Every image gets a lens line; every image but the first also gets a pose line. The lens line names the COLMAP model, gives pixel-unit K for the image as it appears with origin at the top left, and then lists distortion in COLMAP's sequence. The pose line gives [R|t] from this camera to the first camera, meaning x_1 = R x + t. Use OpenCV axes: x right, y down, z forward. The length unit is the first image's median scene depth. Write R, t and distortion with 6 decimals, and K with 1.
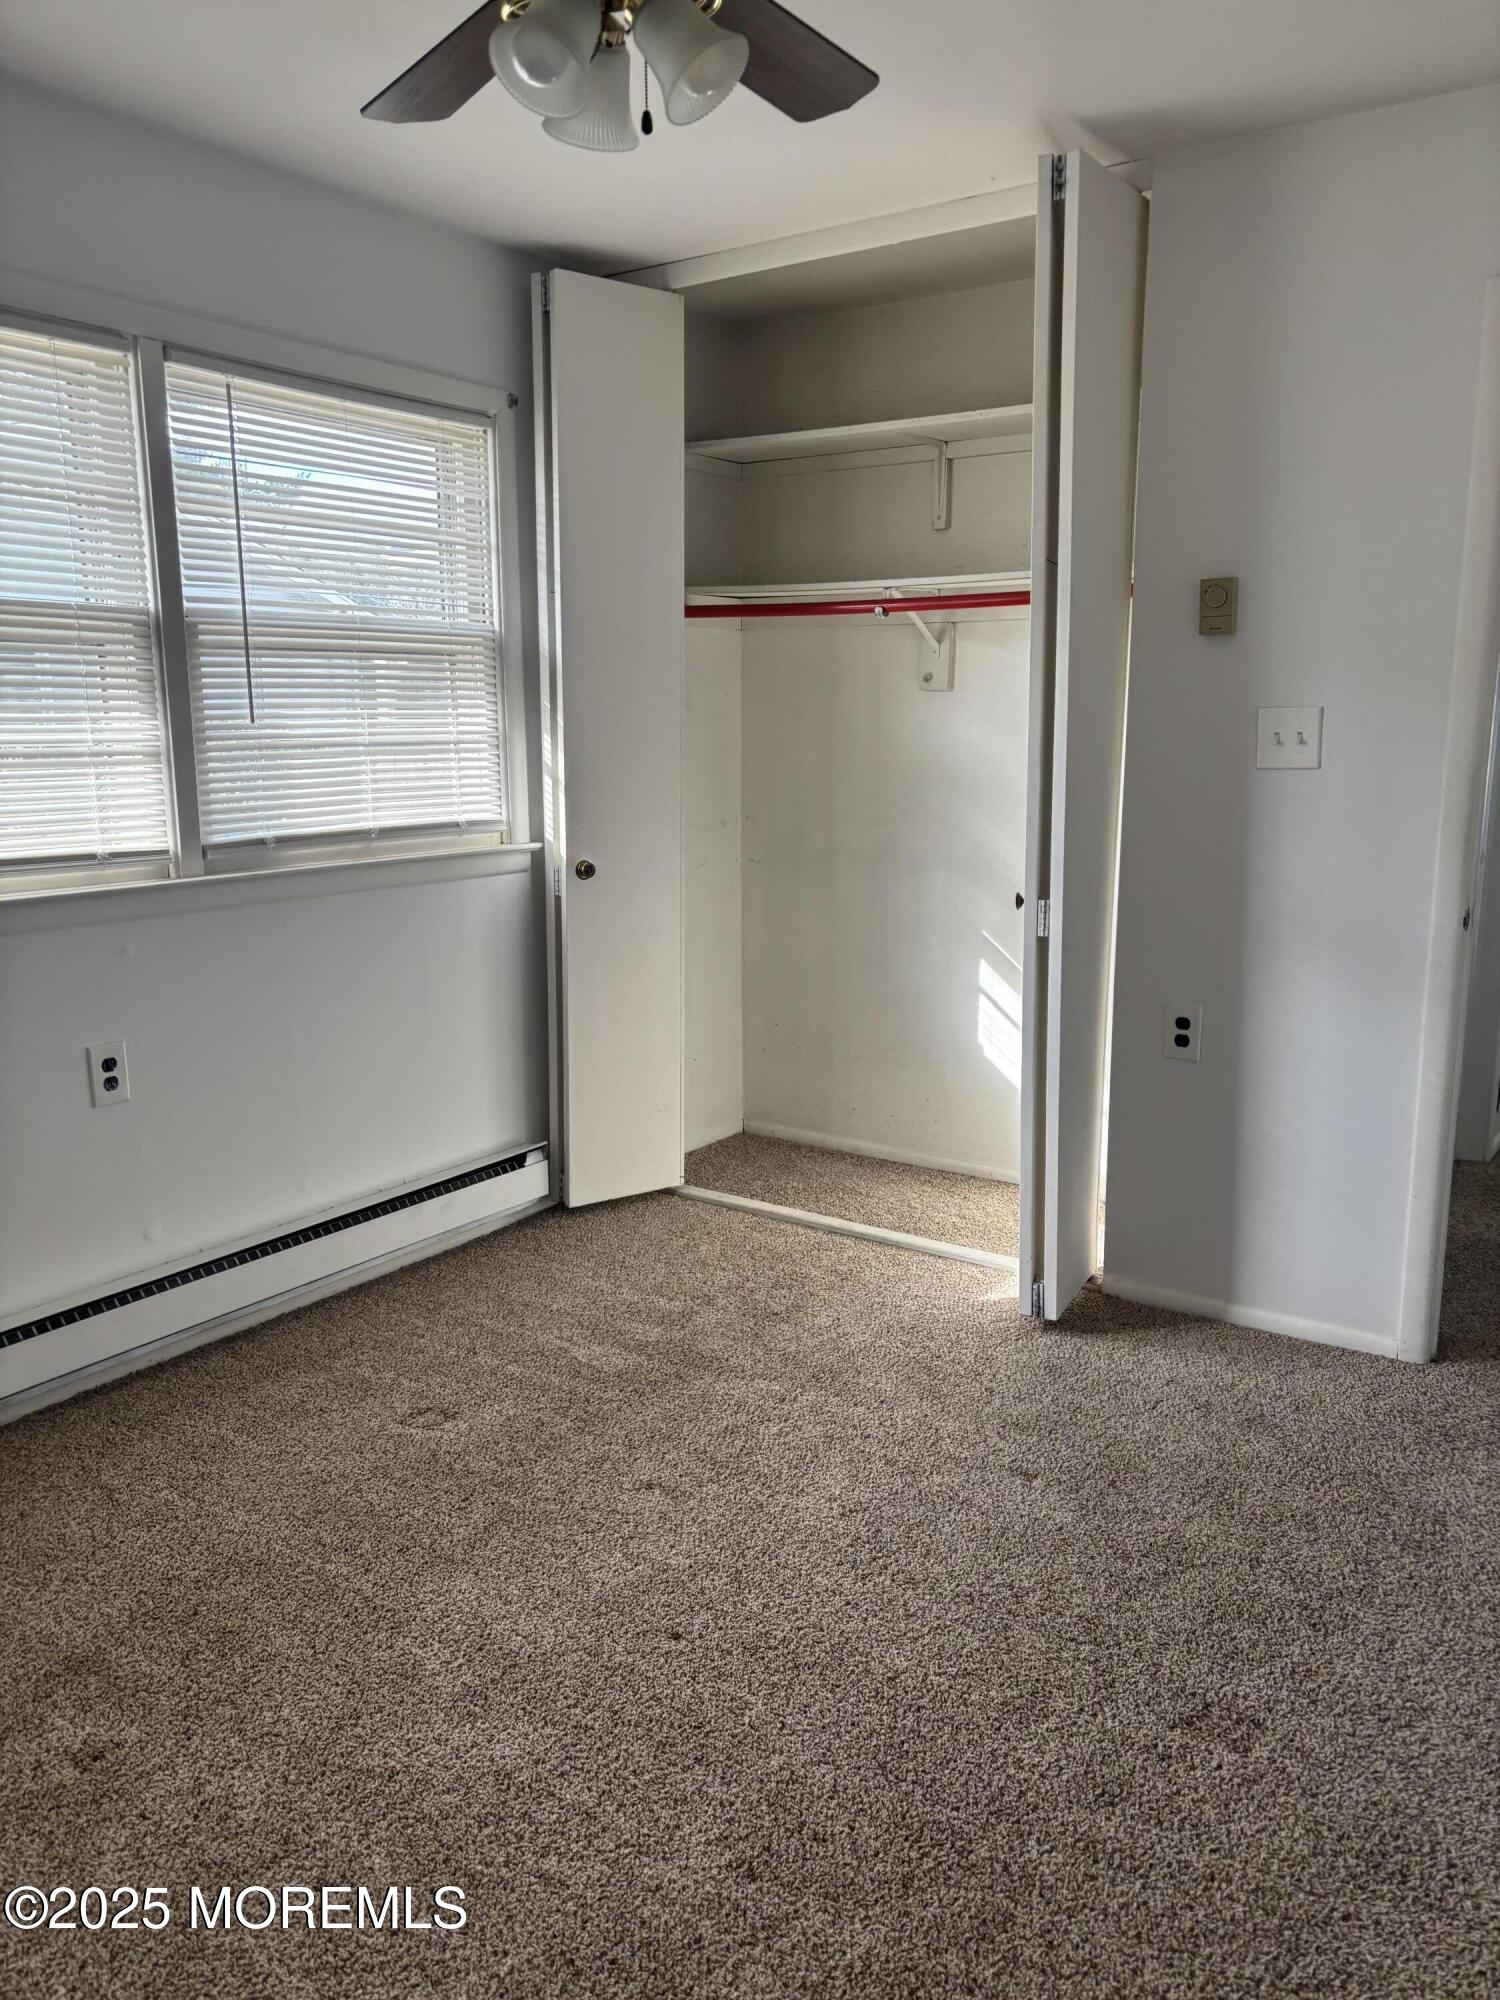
lens RADIAL K [[1513.8, 0, 747.9], [0, 1513.8, 1001.5], [0, 0, 1]] dist [-0.012096, -0.002629]
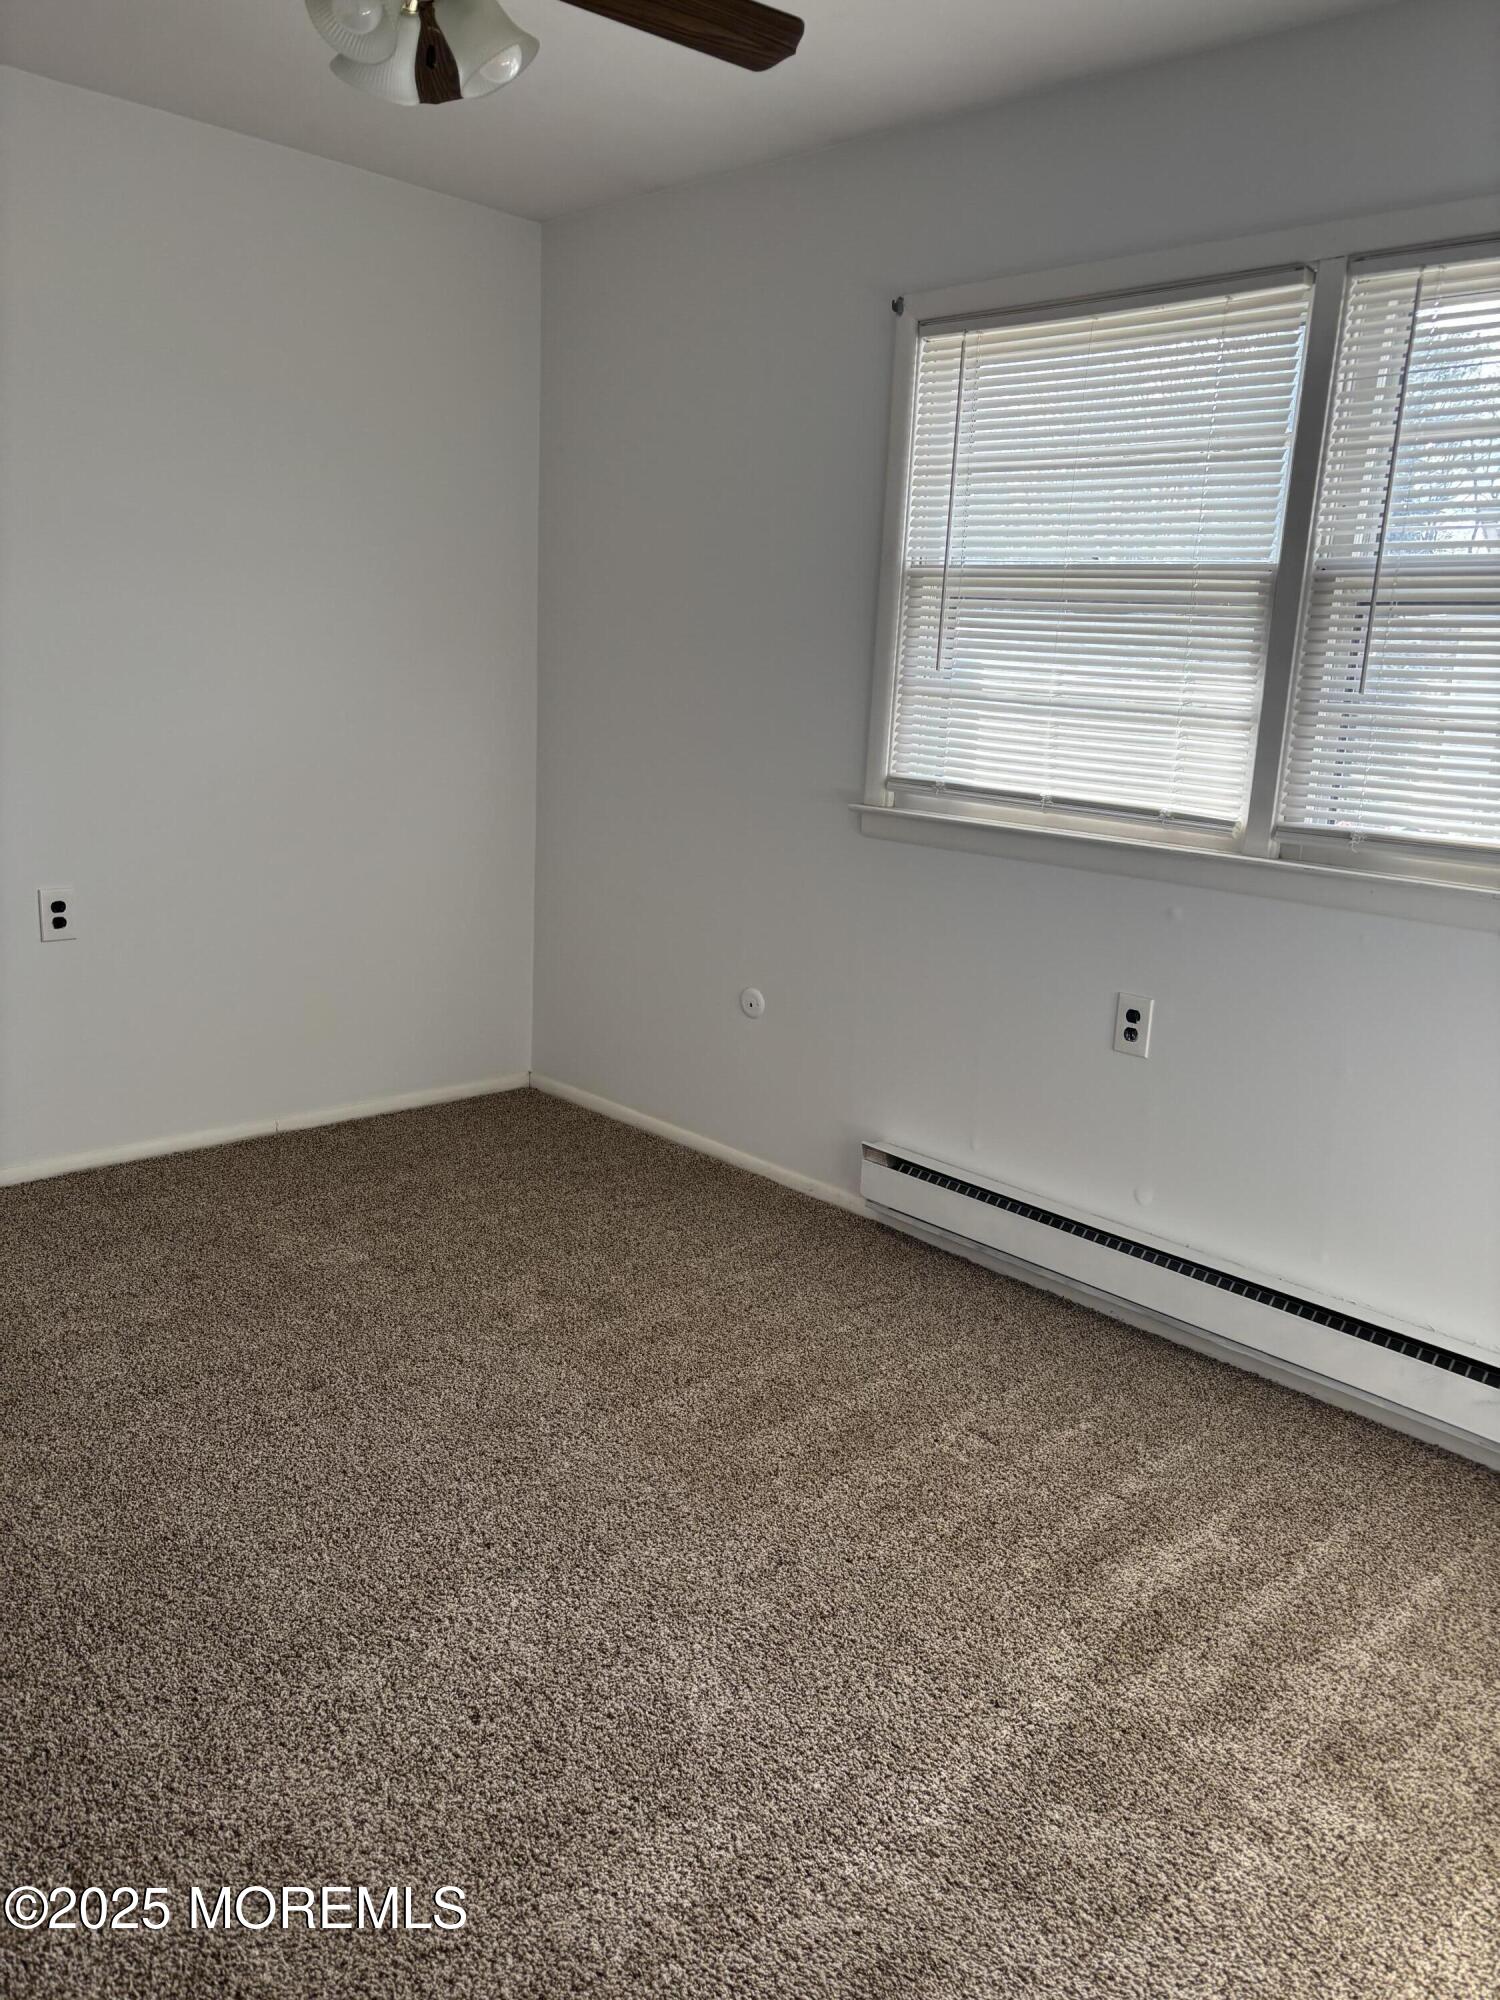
lens RADIAL K [[1513.8, 0, 747.0], [0, 1513.8, 998.4], [0, 0, 1]] dist [-0.012096, -0.002629]
pose [[-0.204505, 0.210541, -0.955955, 0.608290], [-0.228751, 0.939275, 0.255804, -0.171410], [0.951762, 0.270988, -0.143925, 0.892762]]
